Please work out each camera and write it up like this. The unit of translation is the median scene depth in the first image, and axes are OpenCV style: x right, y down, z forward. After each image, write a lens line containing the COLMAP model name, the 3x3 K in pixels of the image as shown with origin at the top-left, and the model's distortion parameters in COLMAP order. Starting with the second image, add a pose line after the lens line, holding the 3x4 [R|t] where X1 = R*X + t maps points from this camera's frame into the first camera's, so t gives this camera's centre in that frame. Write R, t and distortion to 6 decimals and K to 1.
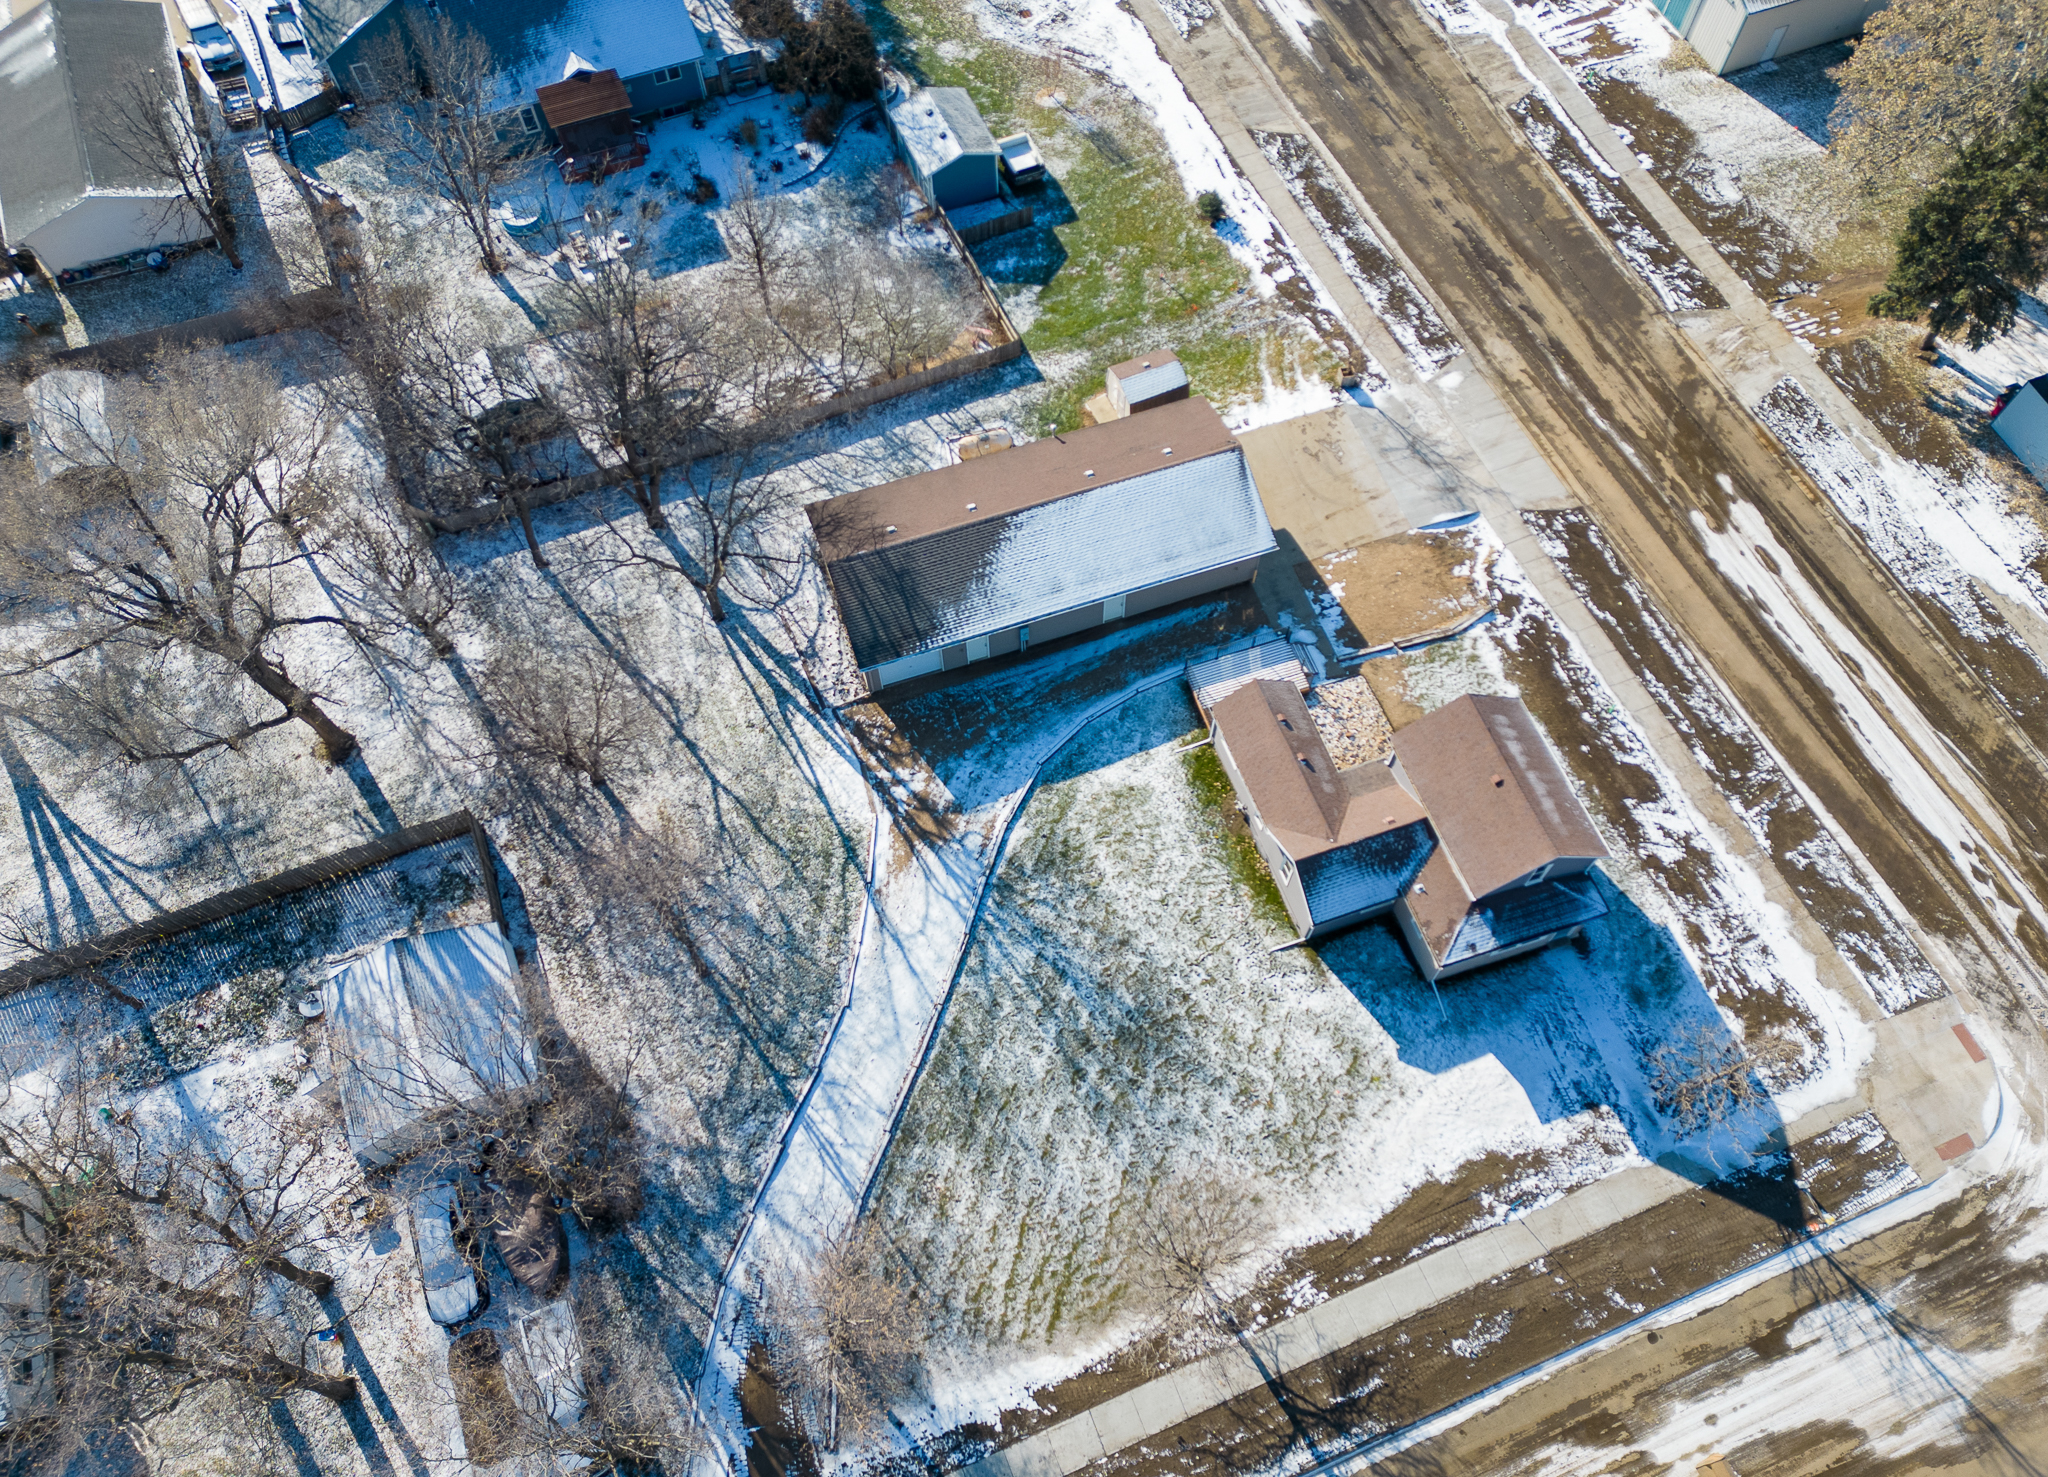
lens RADIAL K [[1465.8, 0, 1054.2], [0, 1465.8, 766.8], [0, 0, 1]] dist [0.090199, -0.091048]
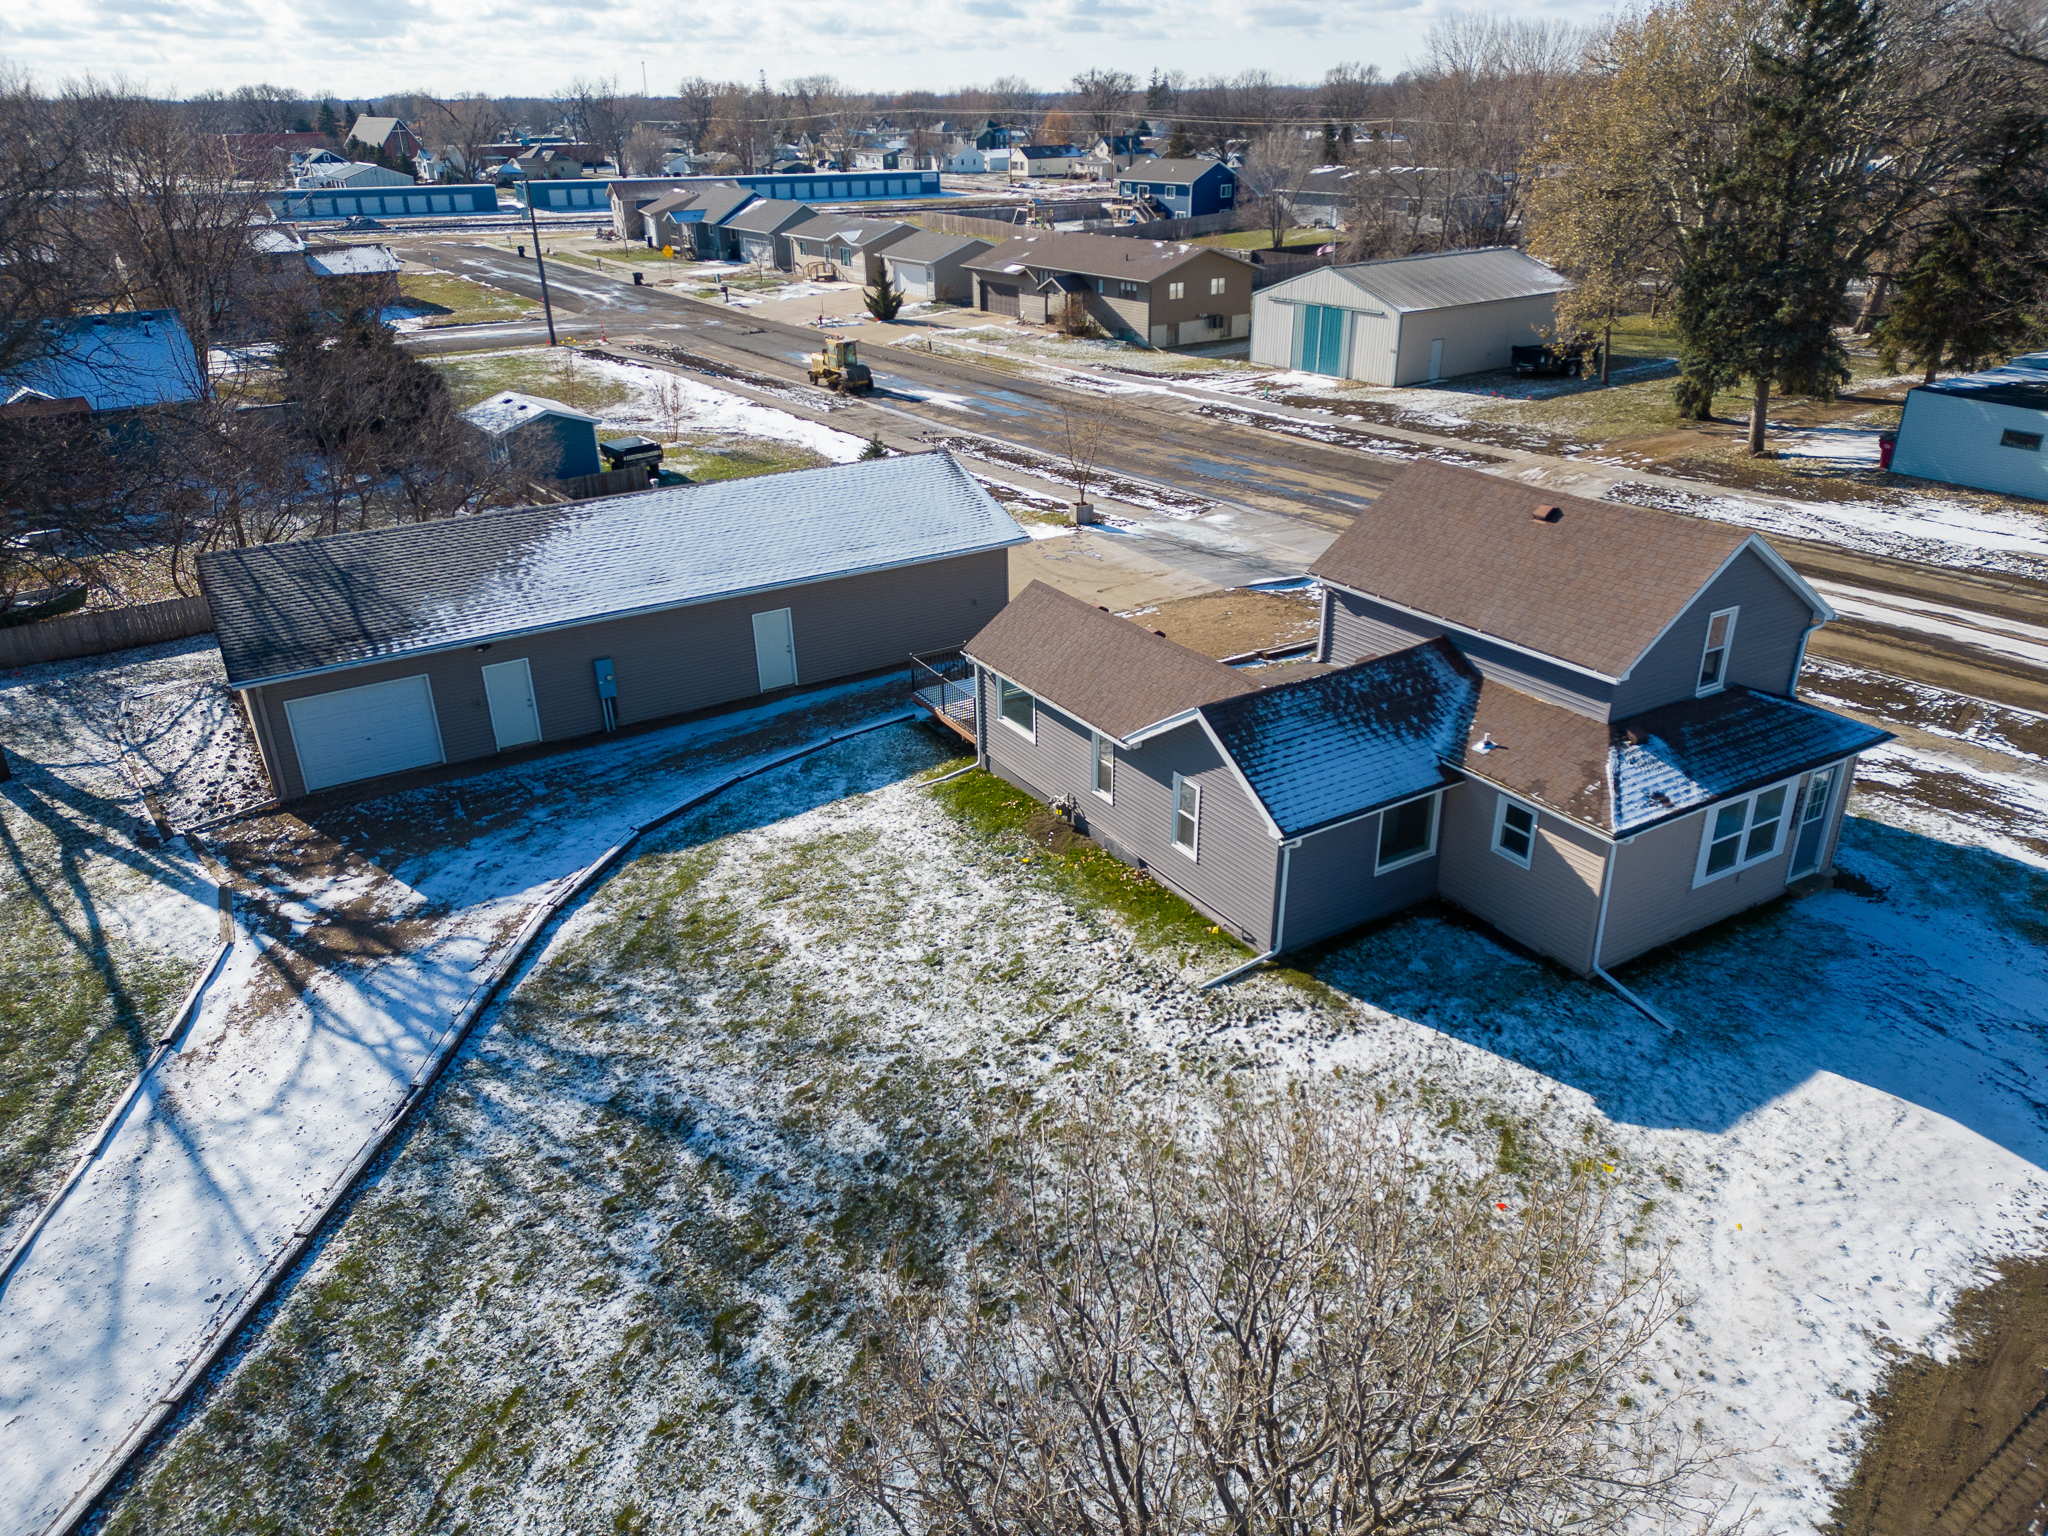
lens RADIAL K [[1416.2, 0, 1035.4], [0, 1416.2, 758.0], [0, 0, 1]] dist [0.087413, -0.085412]
pose [[0.975673, -0.106497, 0.191625, 0.031211], [0.201351, 0.781049, -0.591118, 0.287098], [-0.086717, 0.615322, 0.783492, 0.627499]]
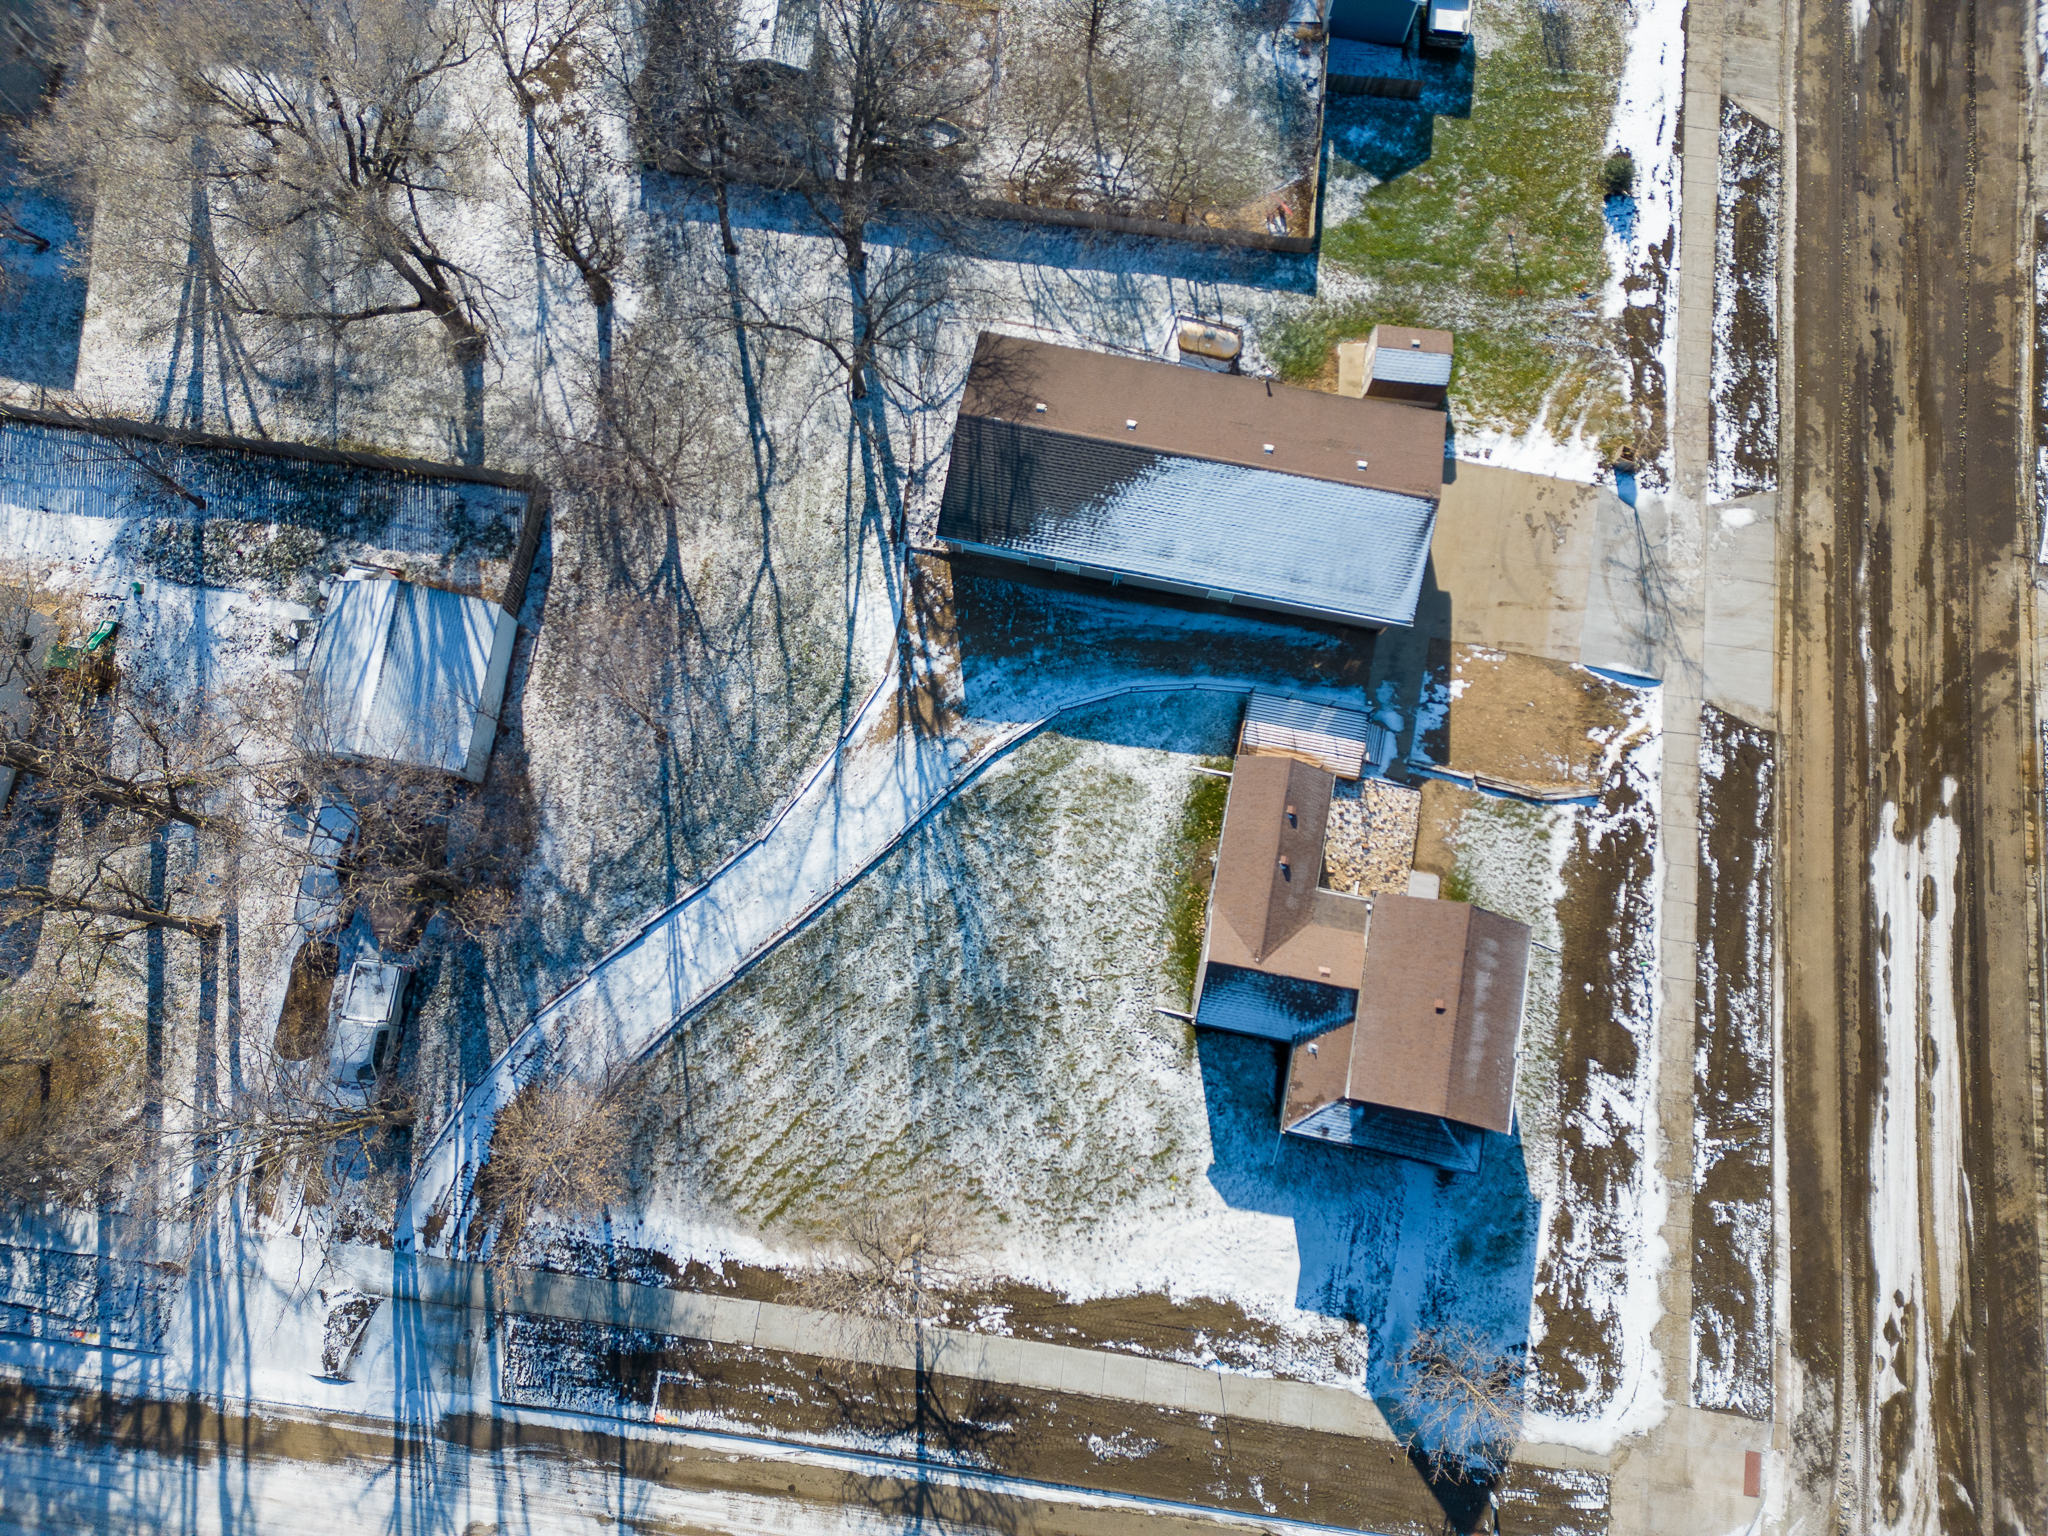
lens RADIAL K [[1416.2, 0, 1035.4], [0, 1416.2, 758.0], [0, 0, 1]] dist [0.087413, -0.085412]
pose [[0.862554, 0.495520, -0.102278, 0.088195], [-0.452648, 0.846053, 0.281609, -0.232913], [0.226075, -0.196607, 0.954063, 0.114174]]
